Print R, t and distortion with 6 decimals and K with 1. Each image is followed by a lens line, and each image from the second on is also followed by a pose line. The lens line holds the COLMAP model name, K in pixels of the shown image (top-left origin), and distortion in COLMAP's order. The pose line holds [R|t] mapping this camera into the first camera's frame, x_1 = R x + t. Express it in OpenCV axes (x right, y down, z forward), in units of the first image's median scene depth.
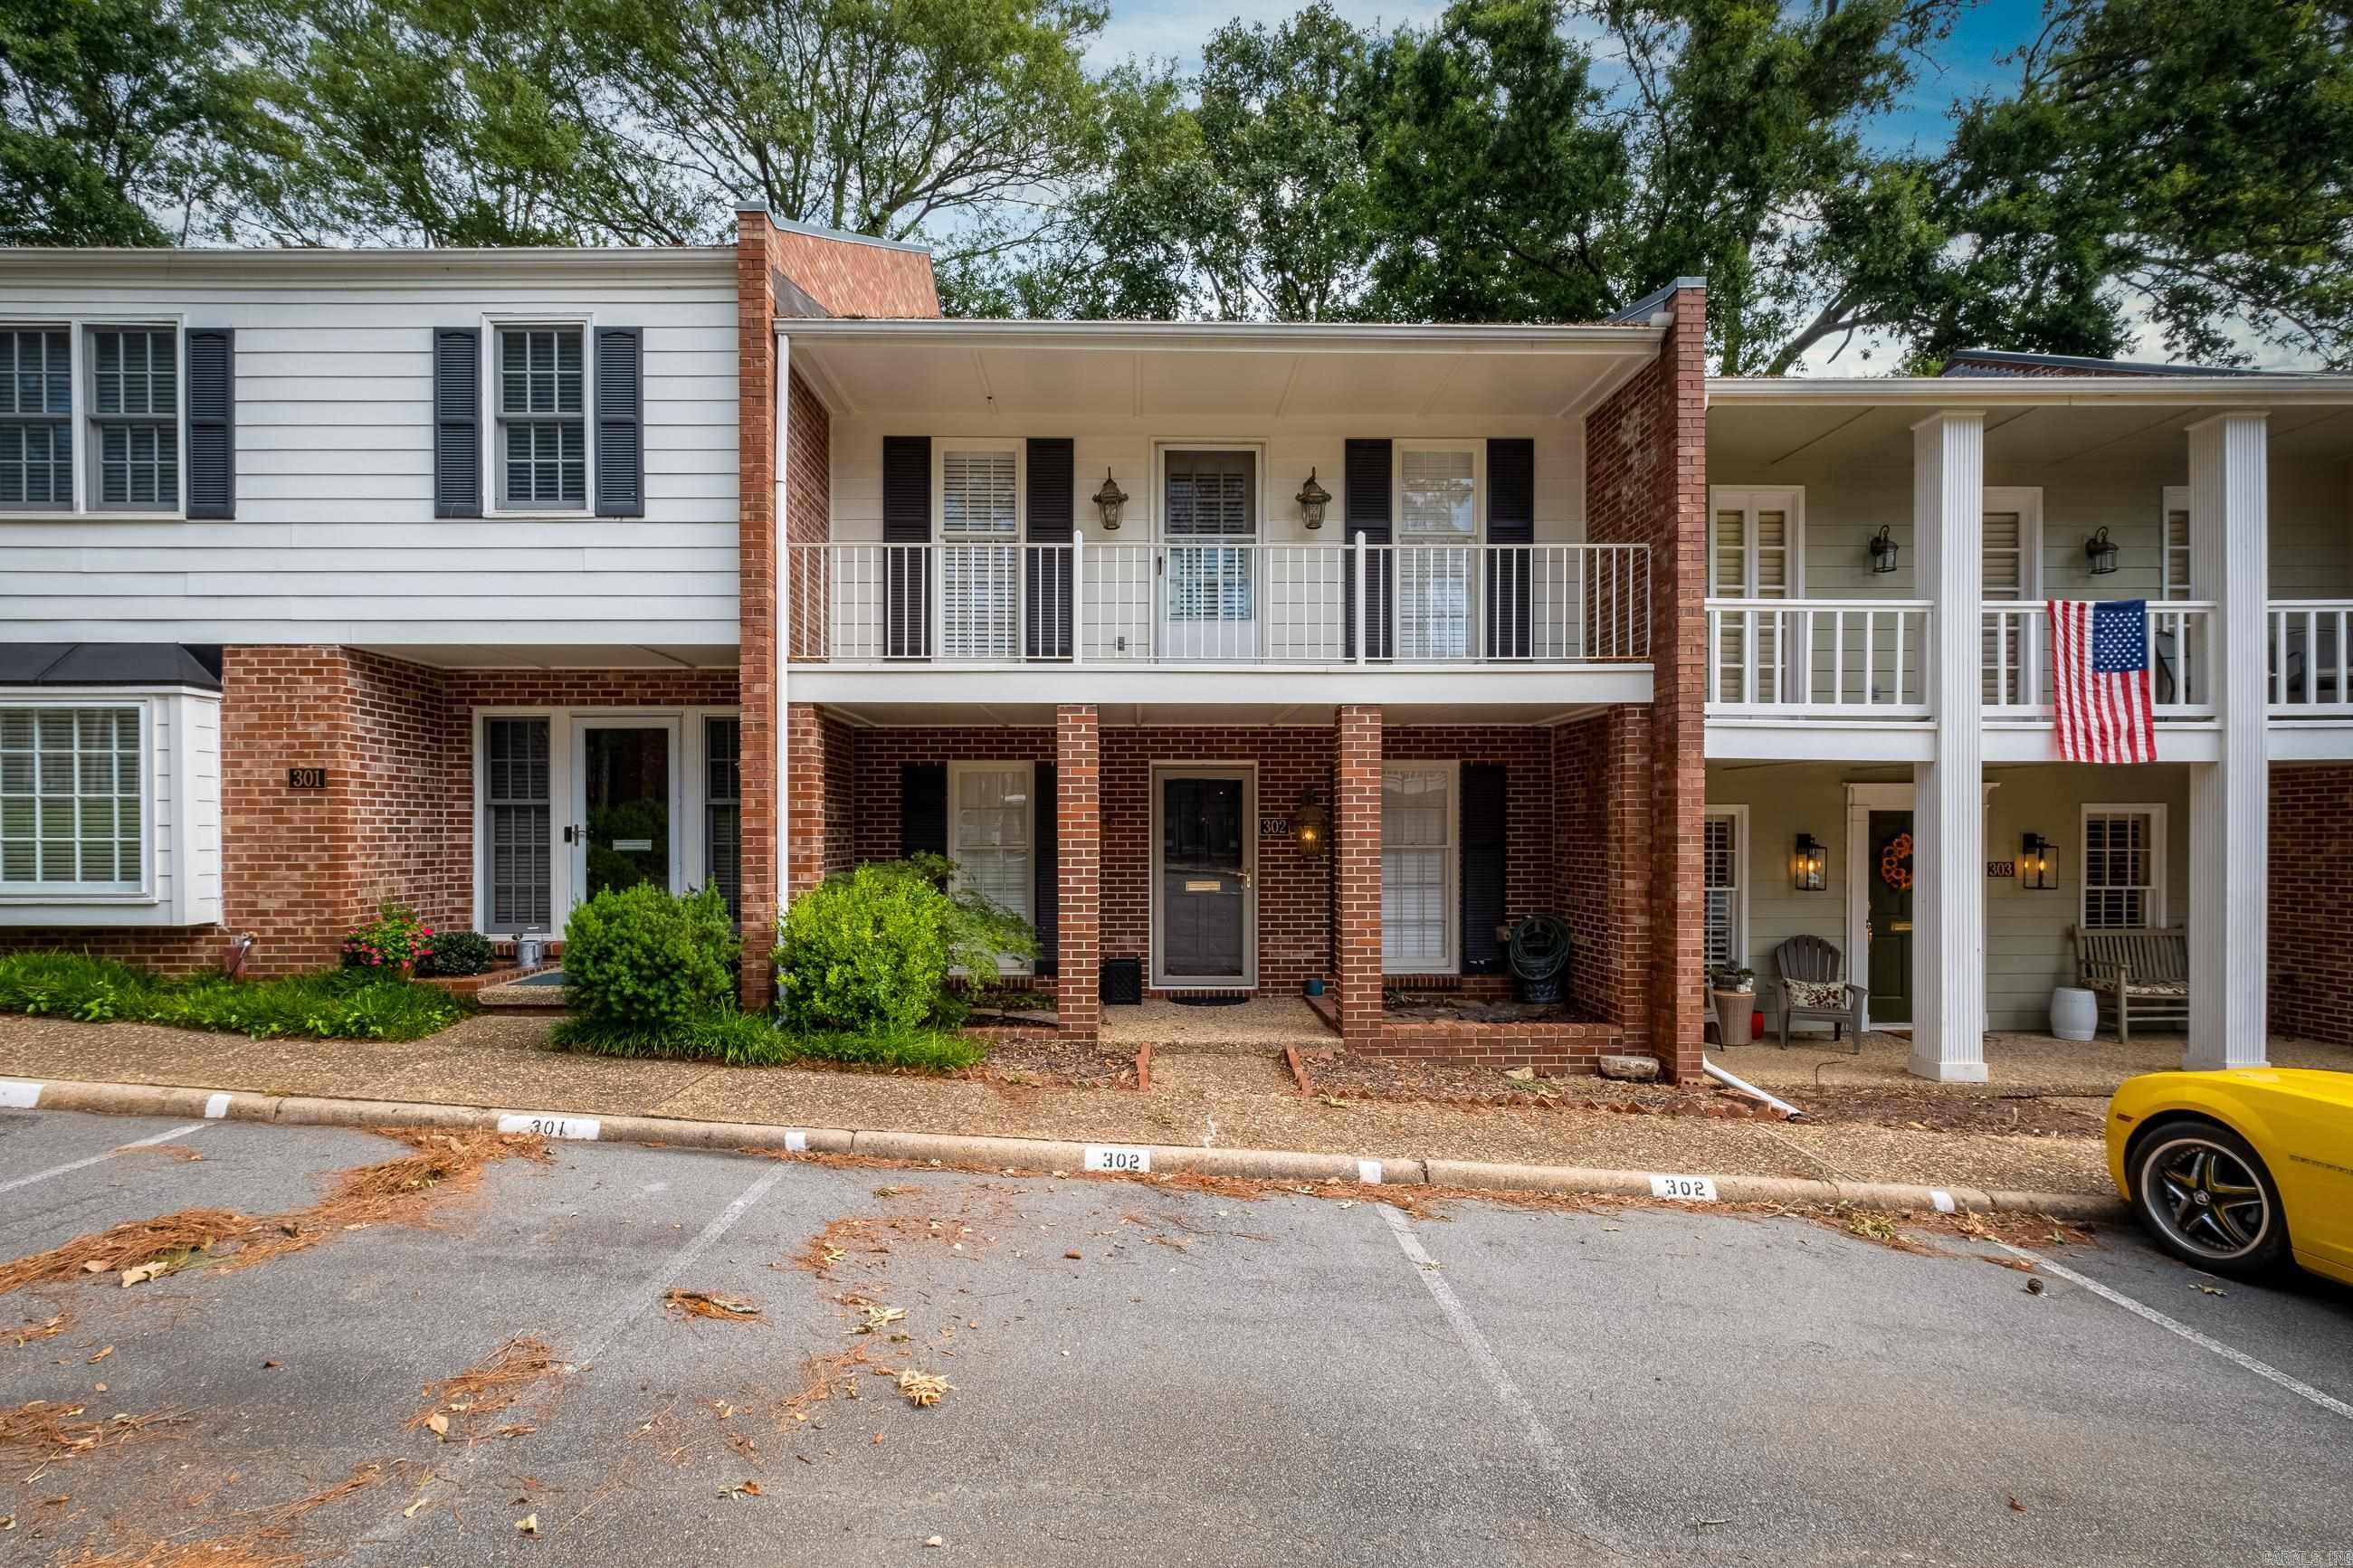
lens RADIAL K [[1039.3, 0, 1141.9], [0, 1039.3, 847.7], [0, 0, 1]] dist [0.000766, 0.000089]
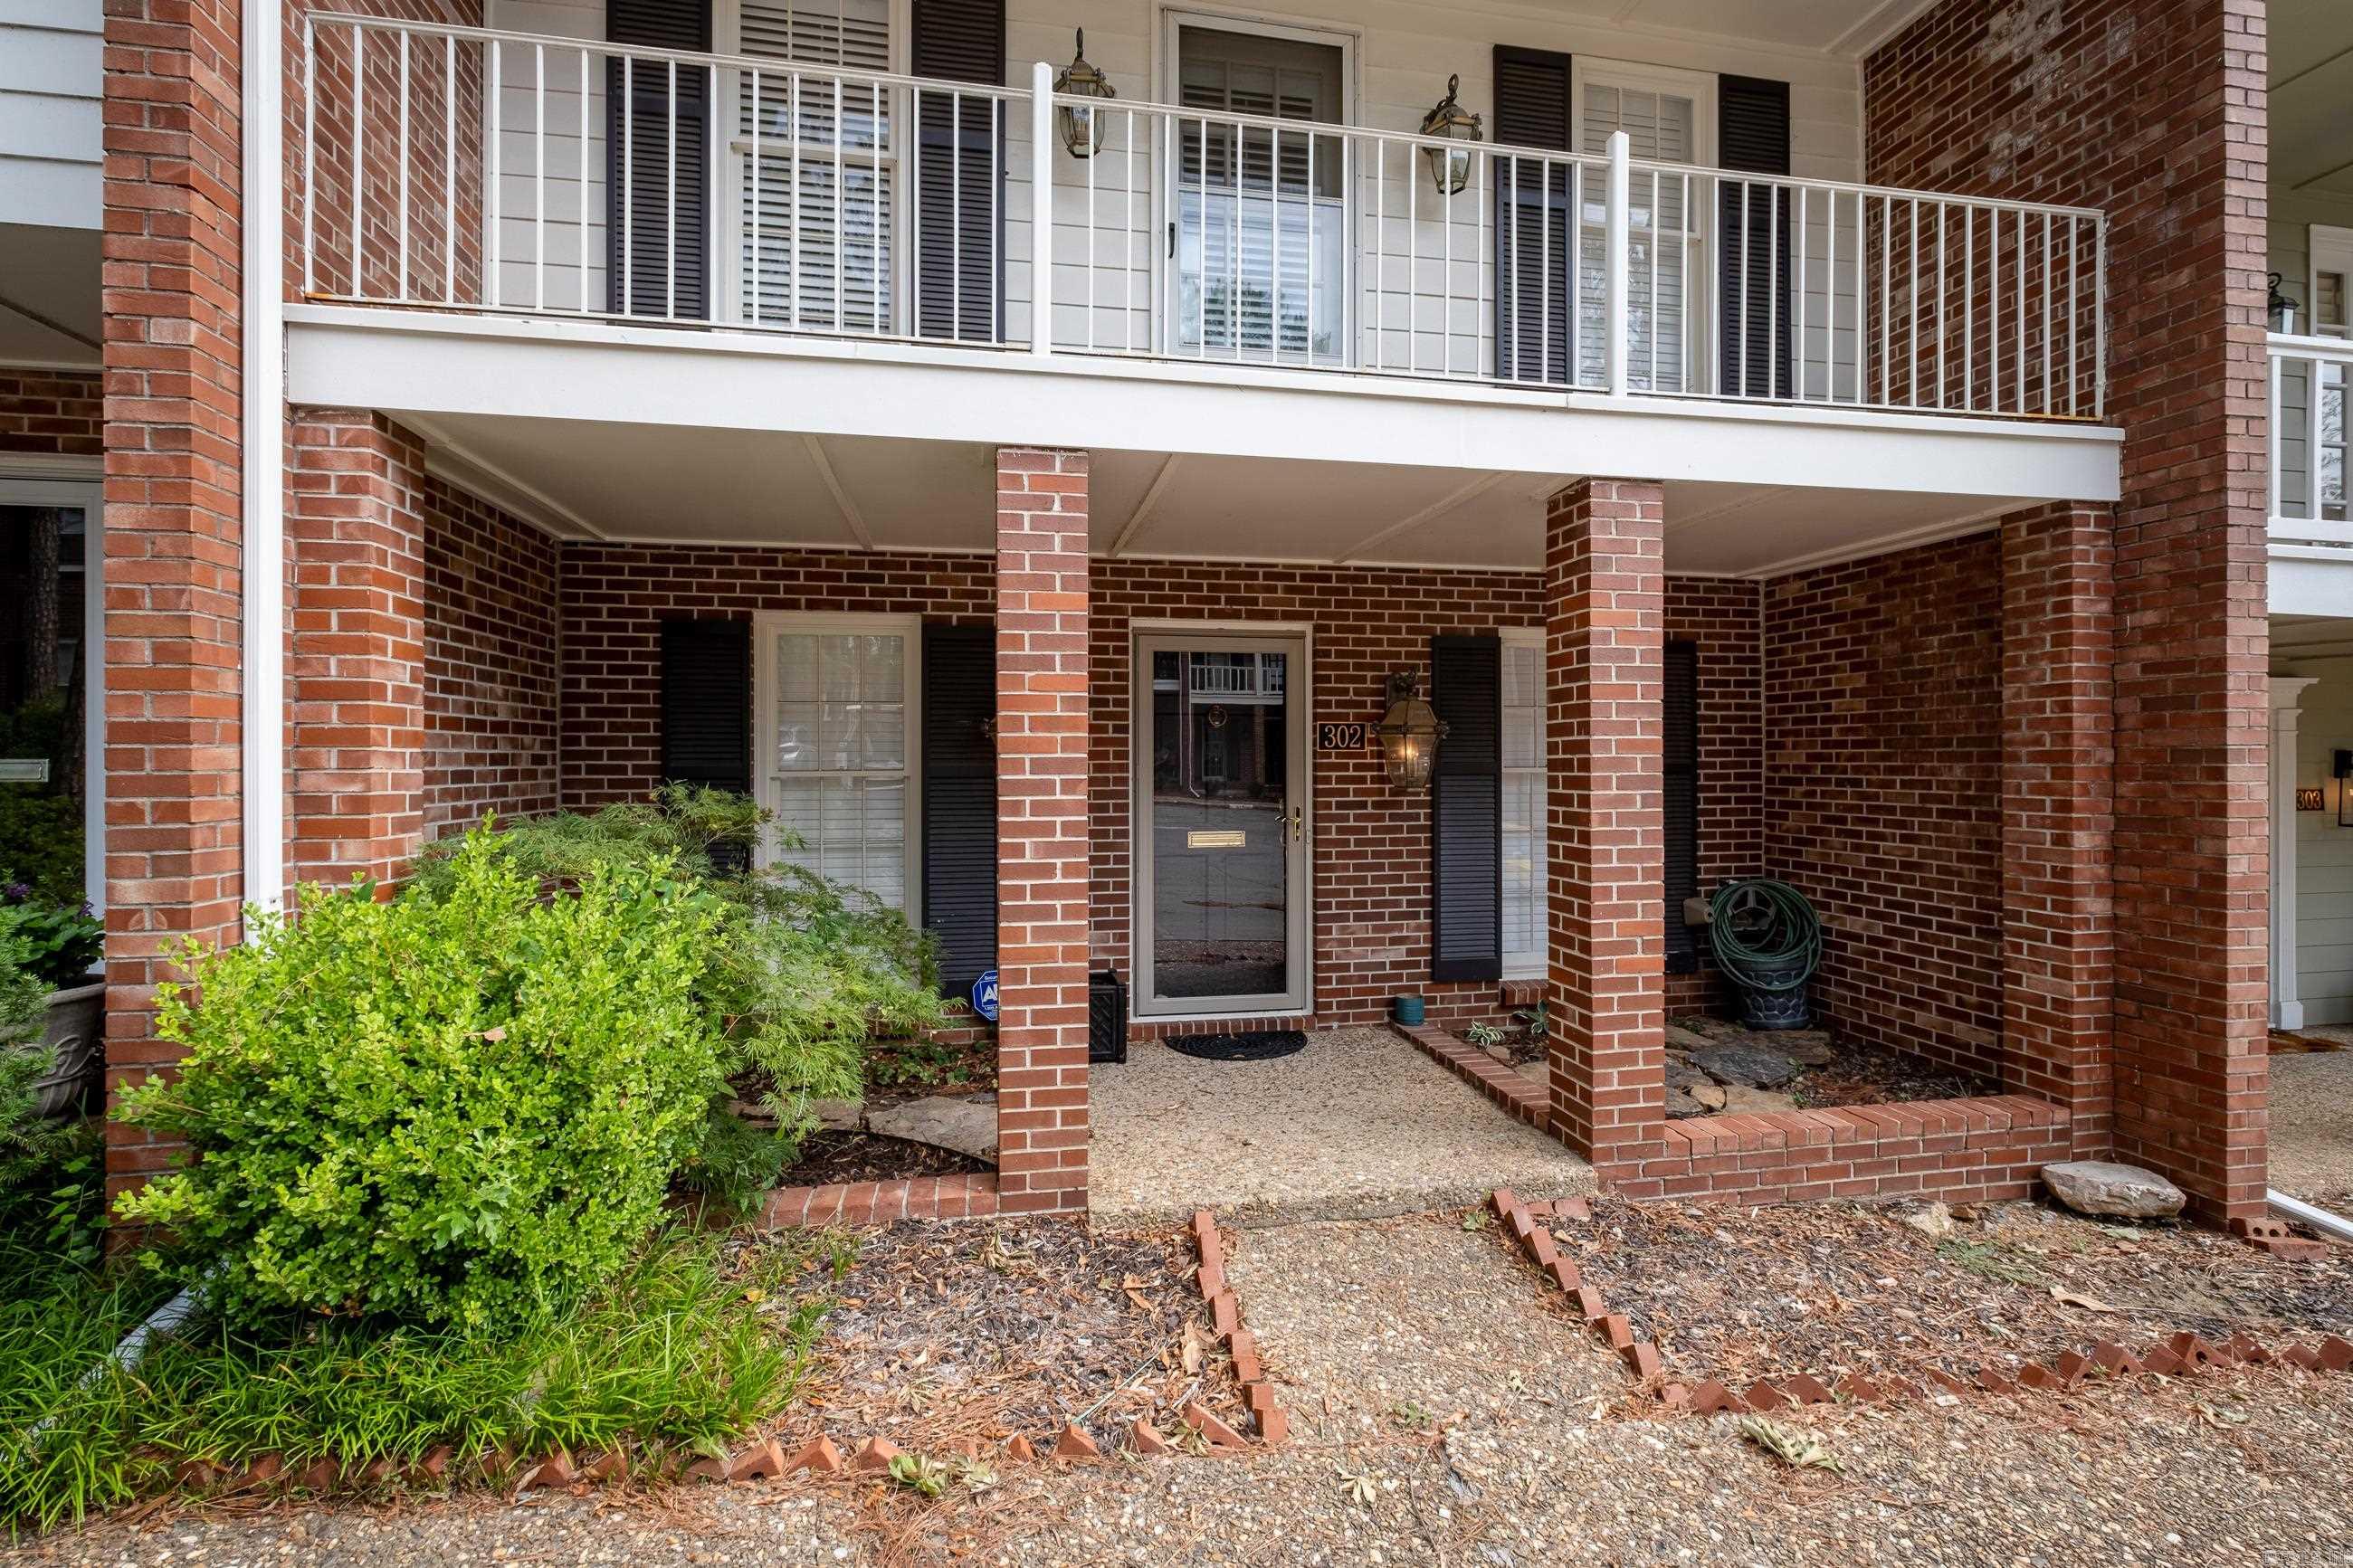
lens RADIAL K [[1039.3, 0, 1175.5], [0, 1039.3, 762.0], [0, 0, 1]] dist [0.000766, 0.000089]
pose [[0.985256, -0.001174, 0.171082, -0.081766], [0.002788, 0.999954, -0.009198, -0.001058], [-0.171063, 0.009539, 0.985214, 0.553180]]
